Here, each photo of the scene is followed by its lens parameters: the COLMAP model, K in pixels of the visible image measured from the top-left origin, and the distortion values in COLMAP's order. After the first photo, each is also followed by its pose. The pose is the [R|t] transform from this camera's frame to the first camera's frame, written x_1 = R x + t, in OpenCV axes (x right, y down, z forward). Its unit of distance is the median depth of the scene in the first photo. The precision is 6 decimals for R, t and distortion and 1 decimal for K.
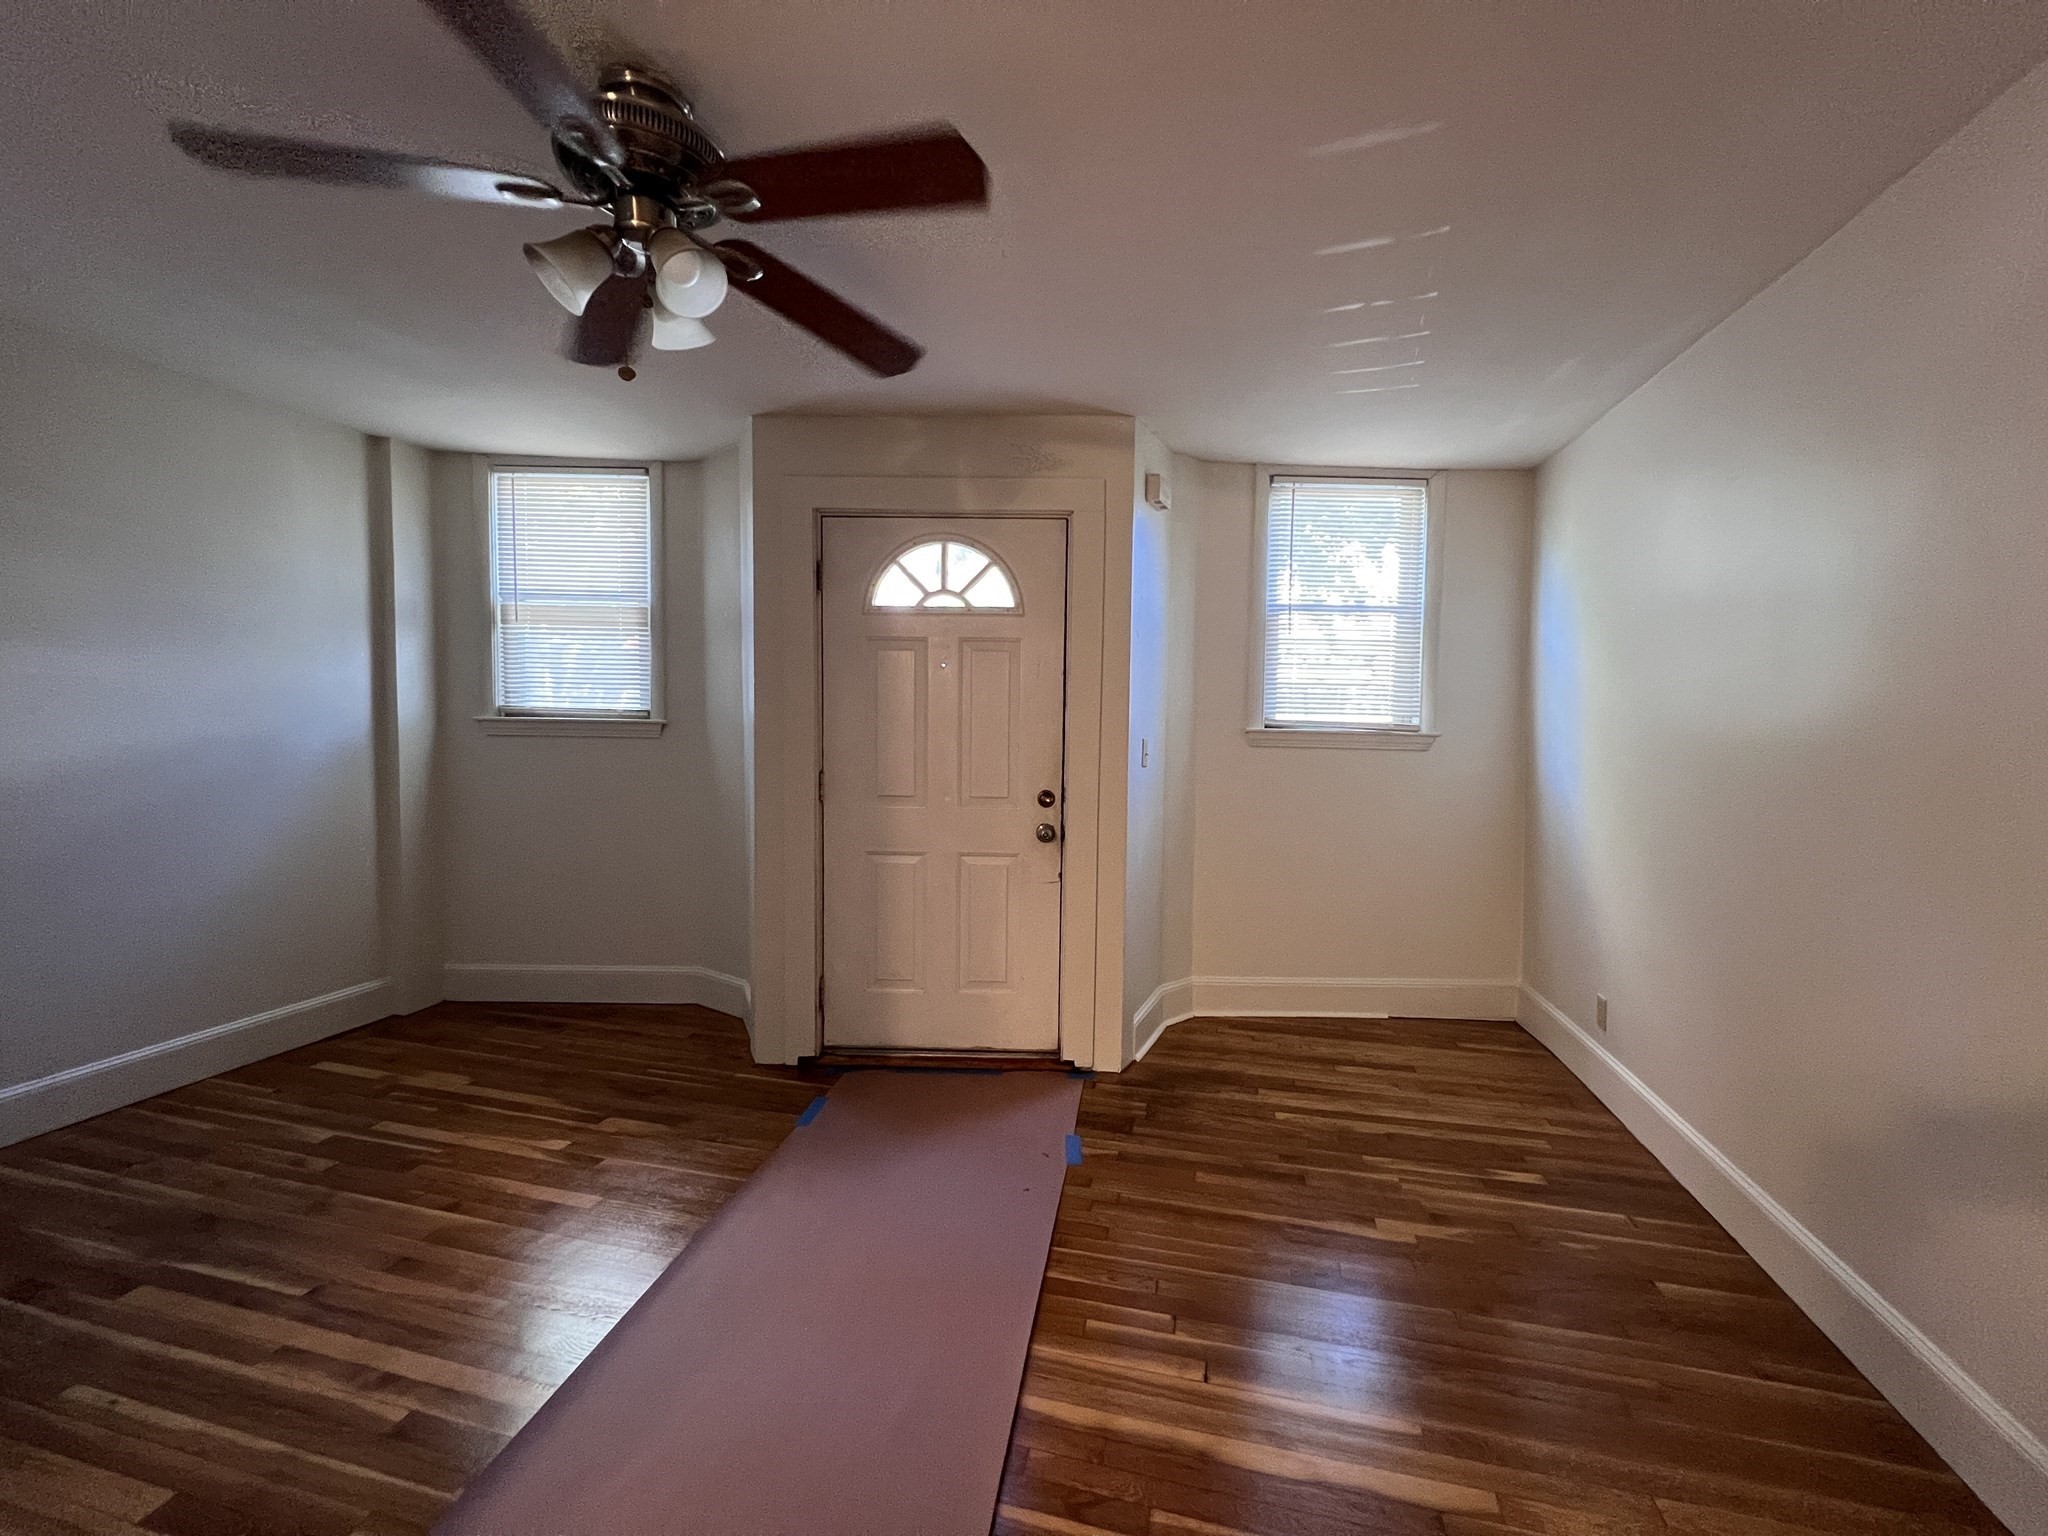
lens RADIAL K [[814.1, 0, 1030.8], [0, 814.1, 768.6], [0, 0, 1]] dist [-0.001682, -0.000413]
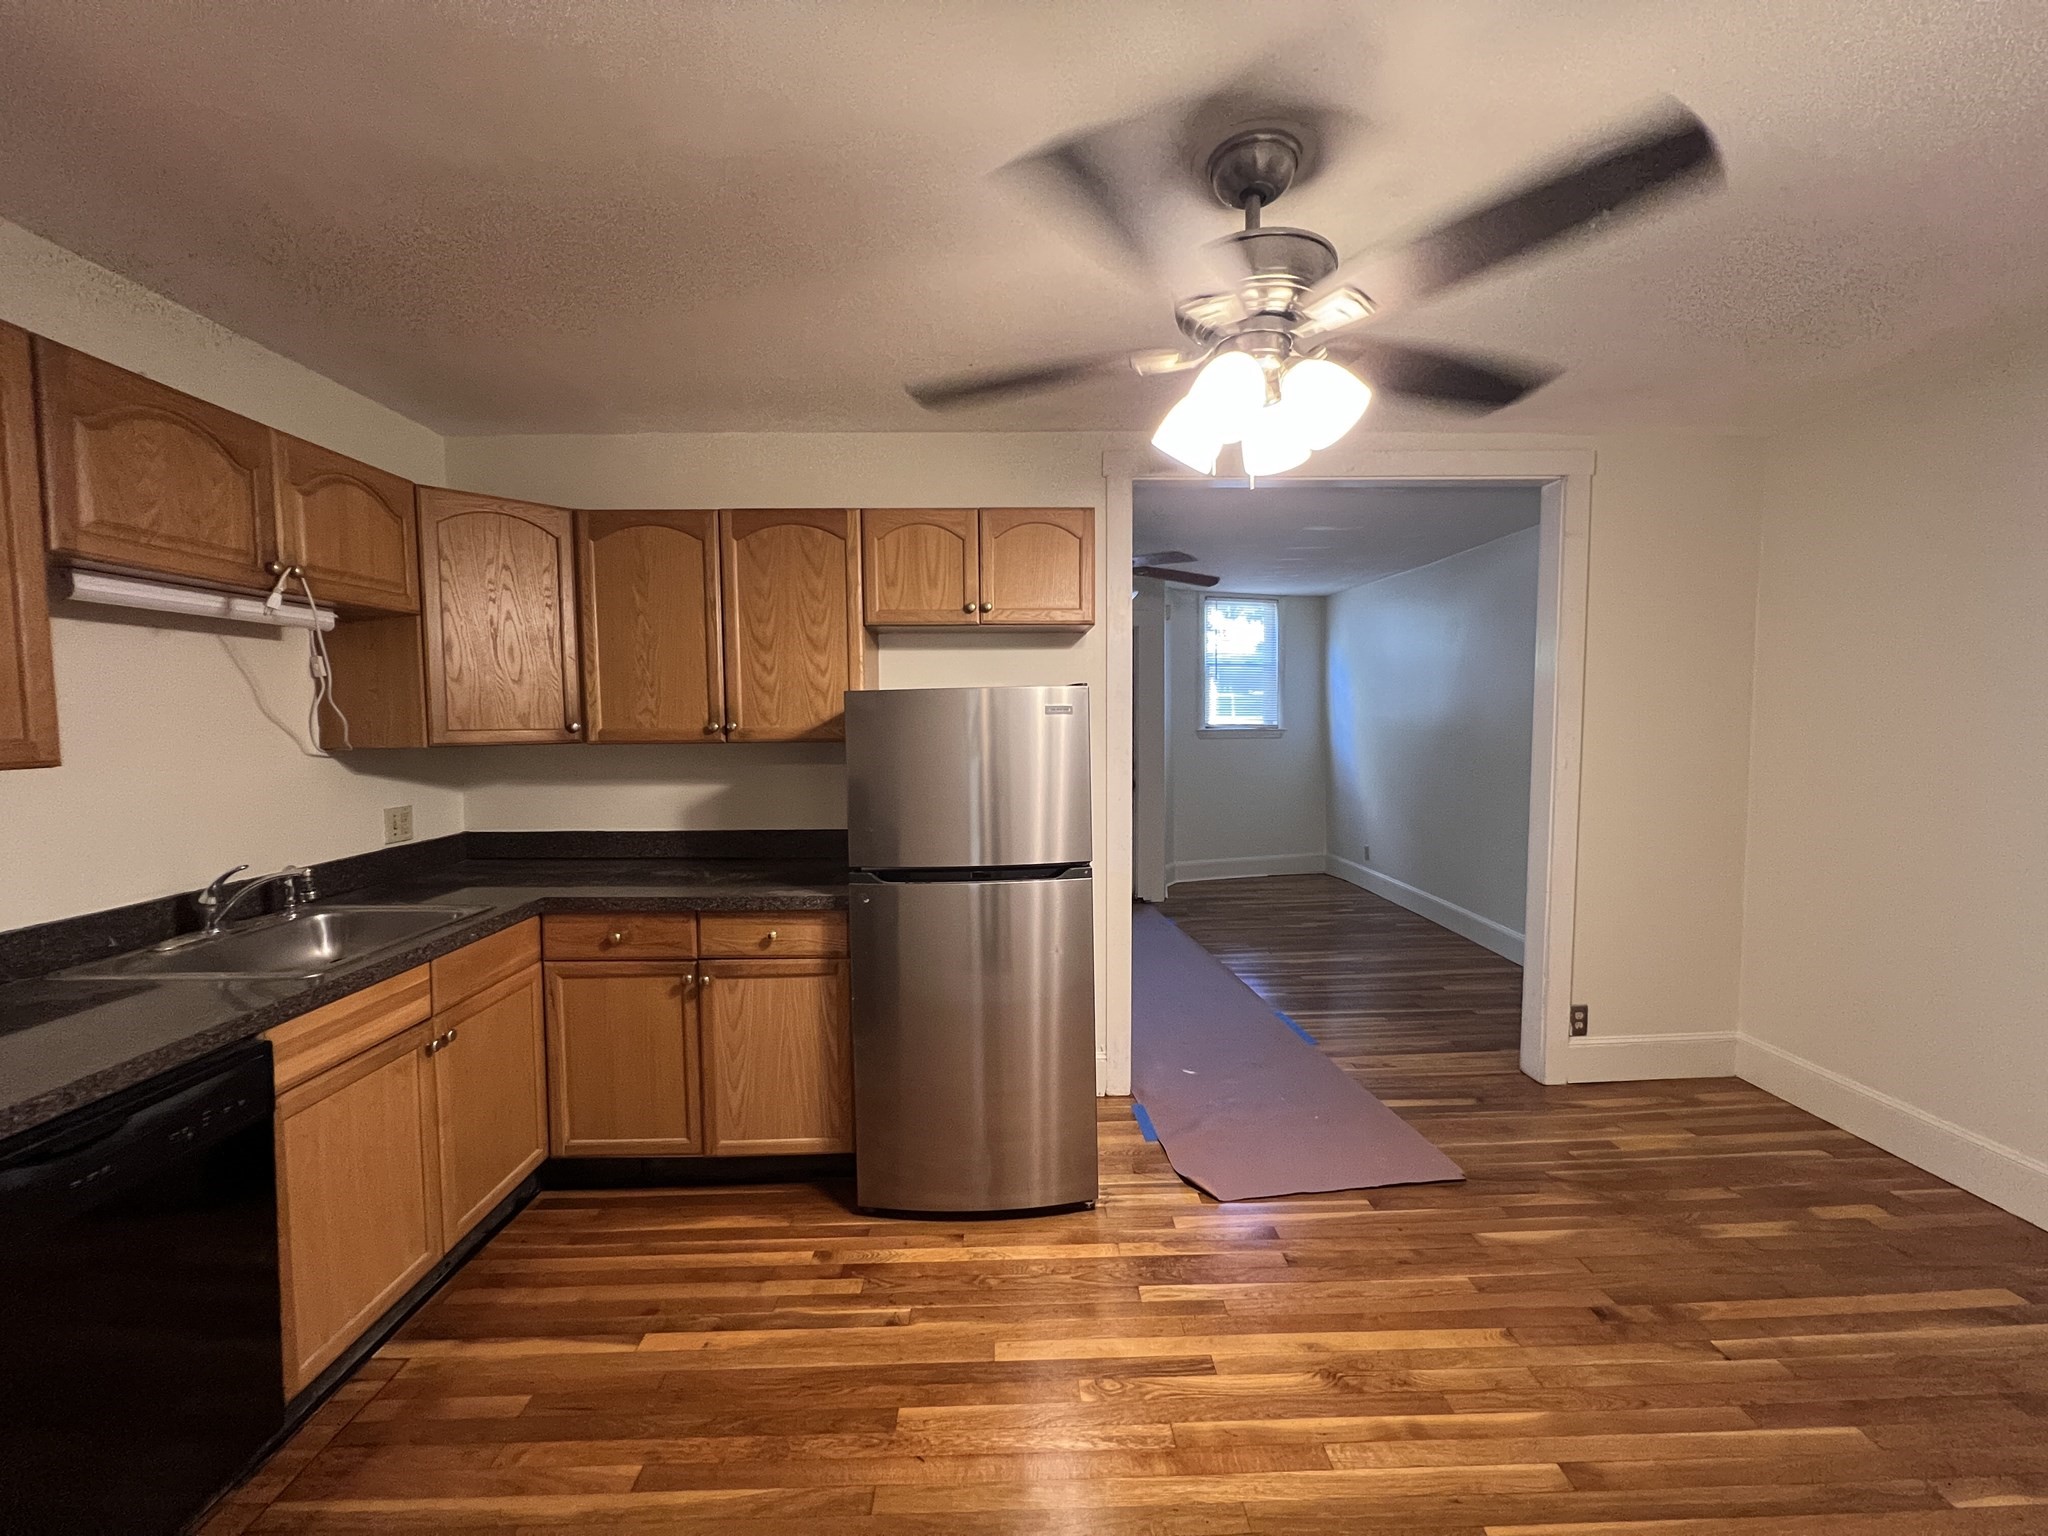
lens RADIAL K [[821.2, 0, 1024.5], [0, 821.2, 771.4], [0, 0, 1]] dist [0.000616, -0.000160]
pose [[0.964106, -0.042637, 0.262072, -0.737882], [0.039107, 0.999061, 0.018674, -0.002897], [-0.262622, -0.007755, 0.964868, -0.872251]]
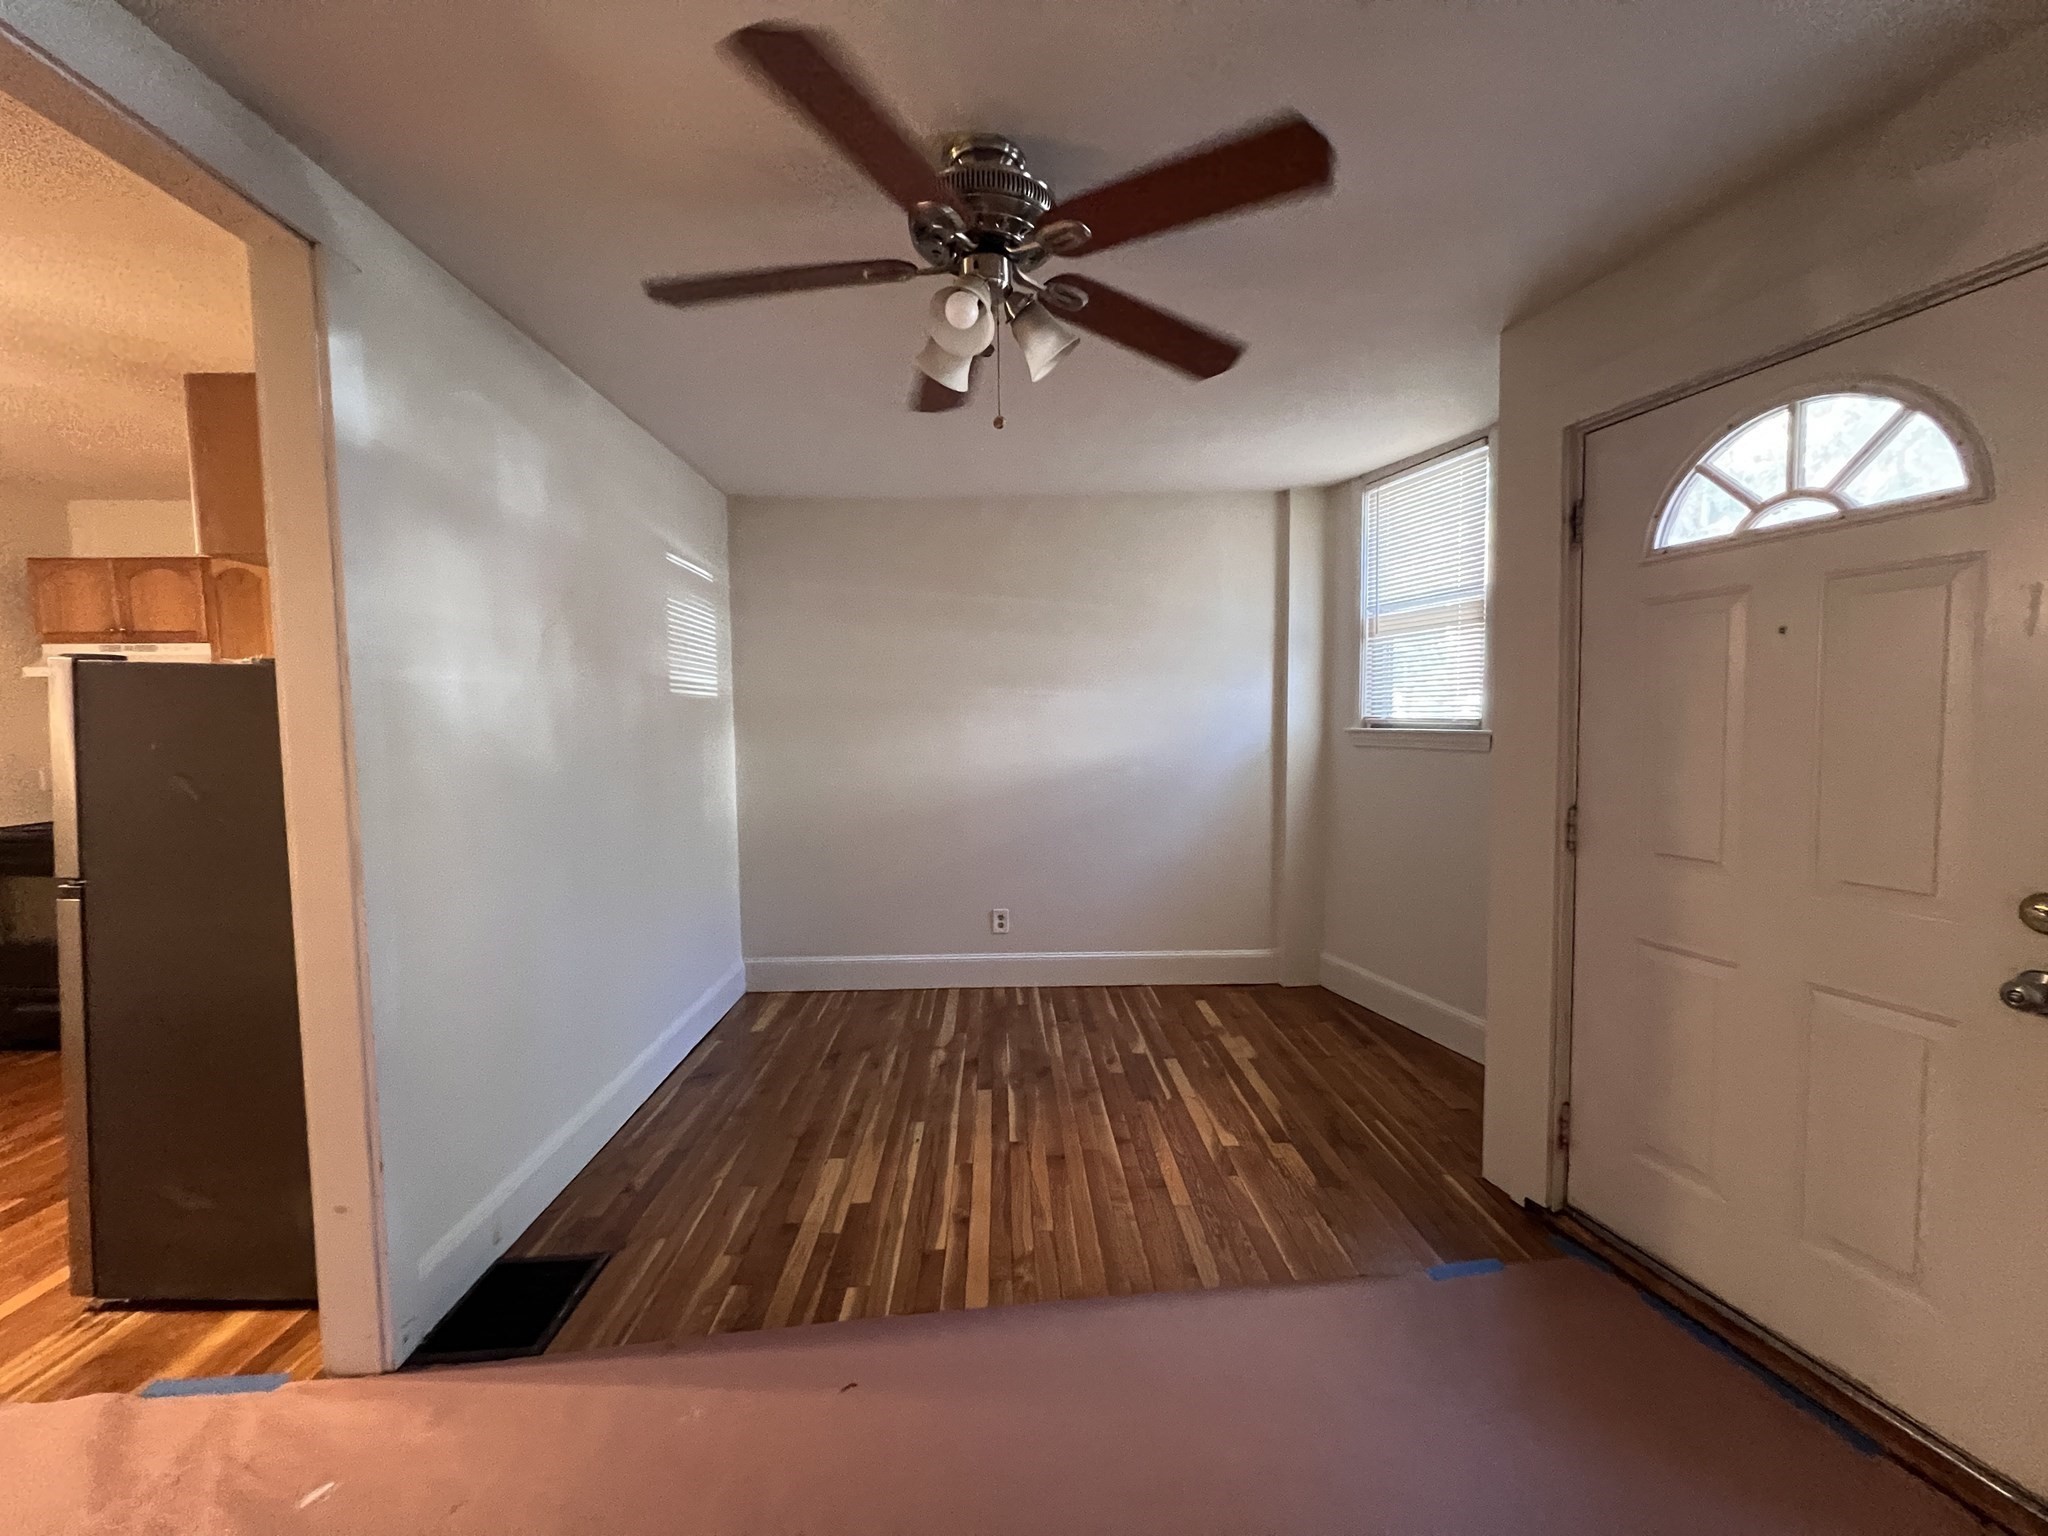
lens RADIAL K [[825.3, 0, 1024.0], [0, 825.3, 768.0], [0, 0, 1]] dist [-0.000820, 0.000155]
pose [[0.268846, 0.038657, -0.962407, 0.289827], [-0.040629, 0.998760, 0.028767, -0.030812], [0.962326, 0.031368, 0.270083, 0.364436]]
